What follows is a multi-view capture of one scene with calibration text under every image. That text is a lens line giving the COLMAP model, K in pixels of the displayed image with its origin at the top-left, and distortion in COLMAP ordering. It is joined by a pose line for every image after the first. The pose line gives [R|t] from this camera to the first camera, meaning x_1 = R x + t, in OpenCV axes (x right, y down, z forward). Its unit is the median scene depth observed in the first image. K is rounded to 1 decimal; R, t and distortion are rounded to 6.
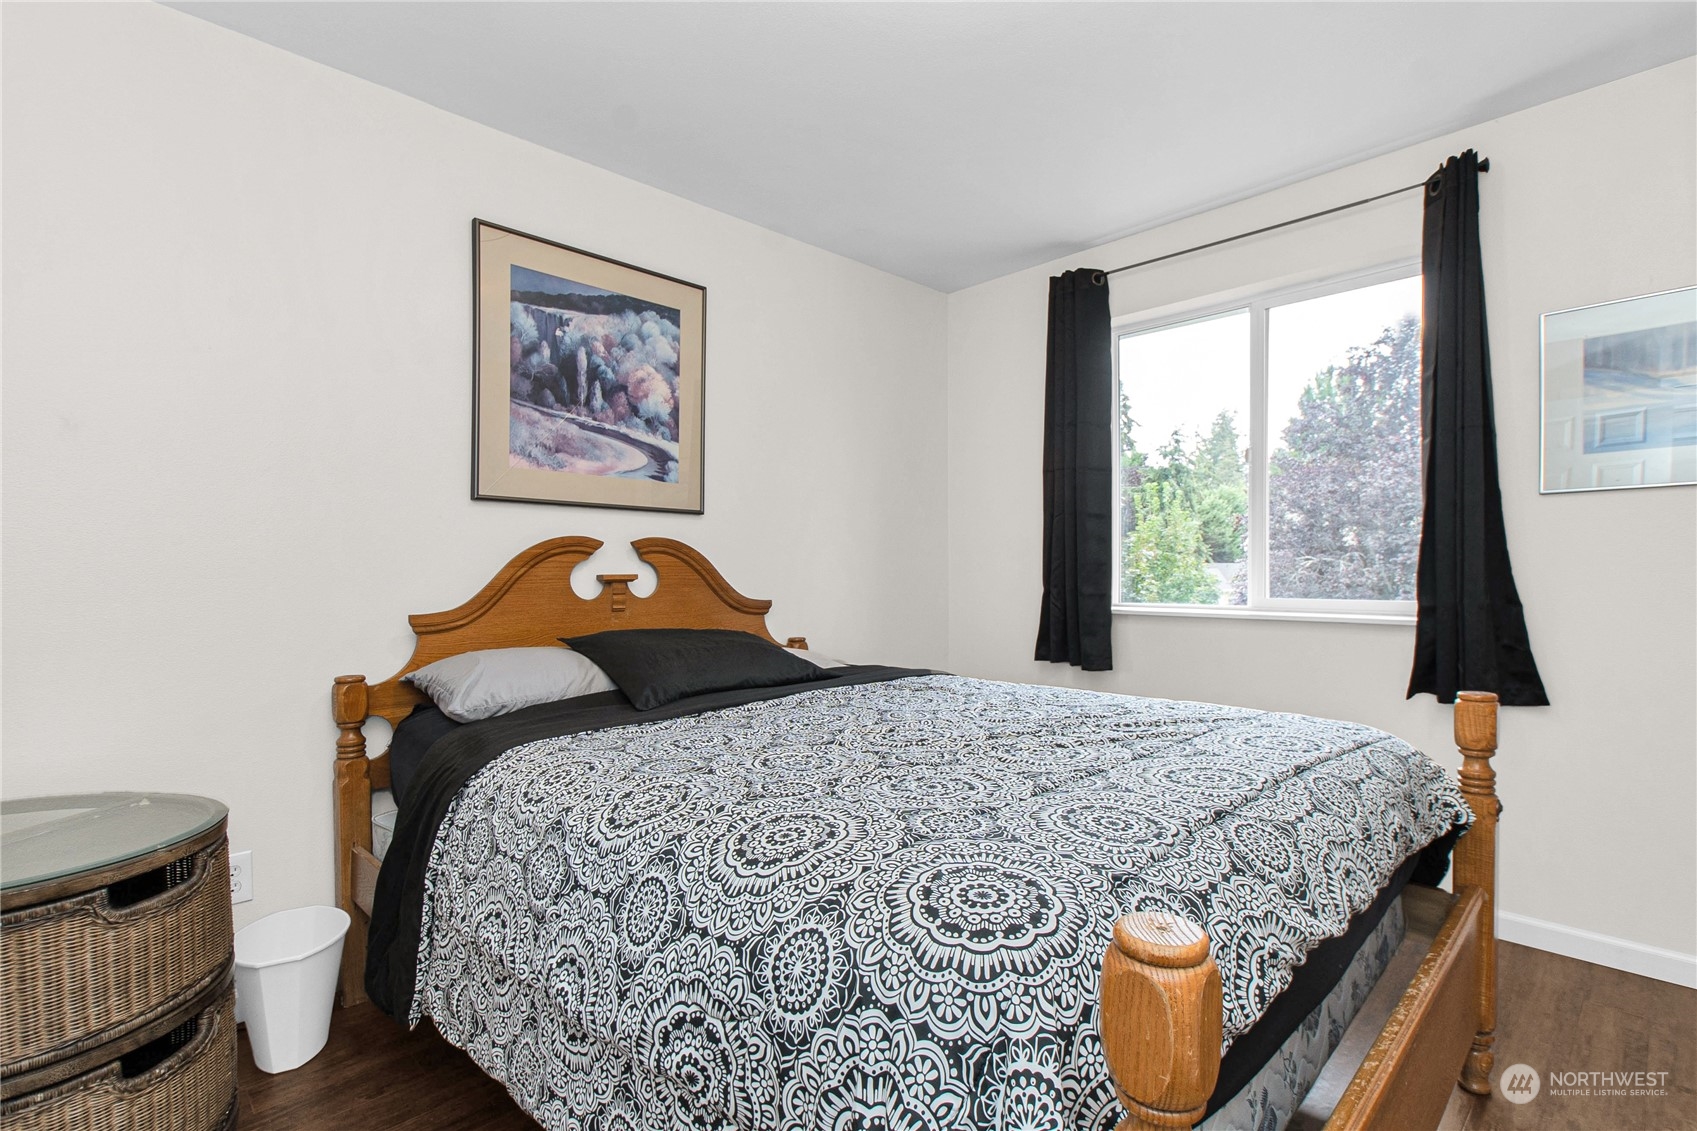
lens RADIAL K [[804.5, 0, 858.2], [0, 804.5, 565.1], [0, 0, 1]] dist [-0.004006, 0.006807]
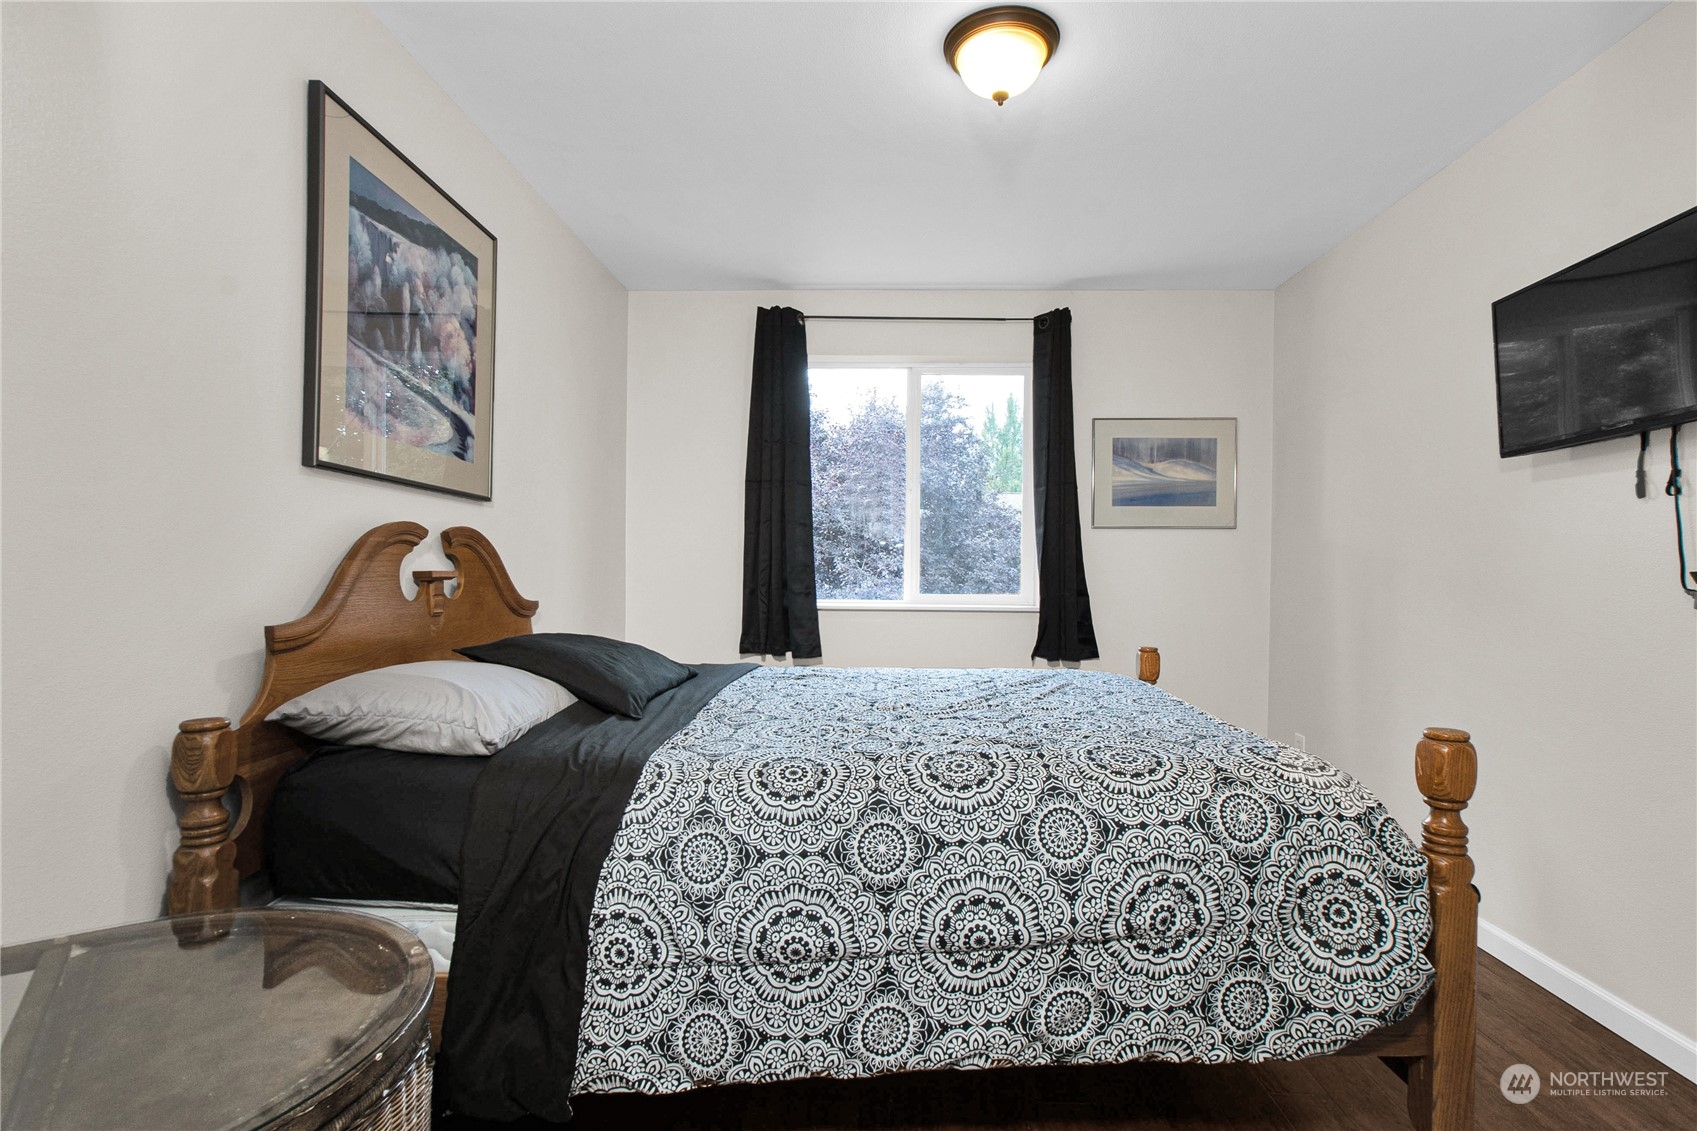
lens RADIAL K [[804.5, 0, 872.8], [0, 804.5, 565.1], [0, 0, 1]] dist [-0.004006, 0.006807]
pose [[0.722123, 0.013603, 0.691631, -0.552805], [-0.013520, 0.999893, -0.005551, 0.004330], [-0.691633, -0.005342, 0.722230, 0.110953]]
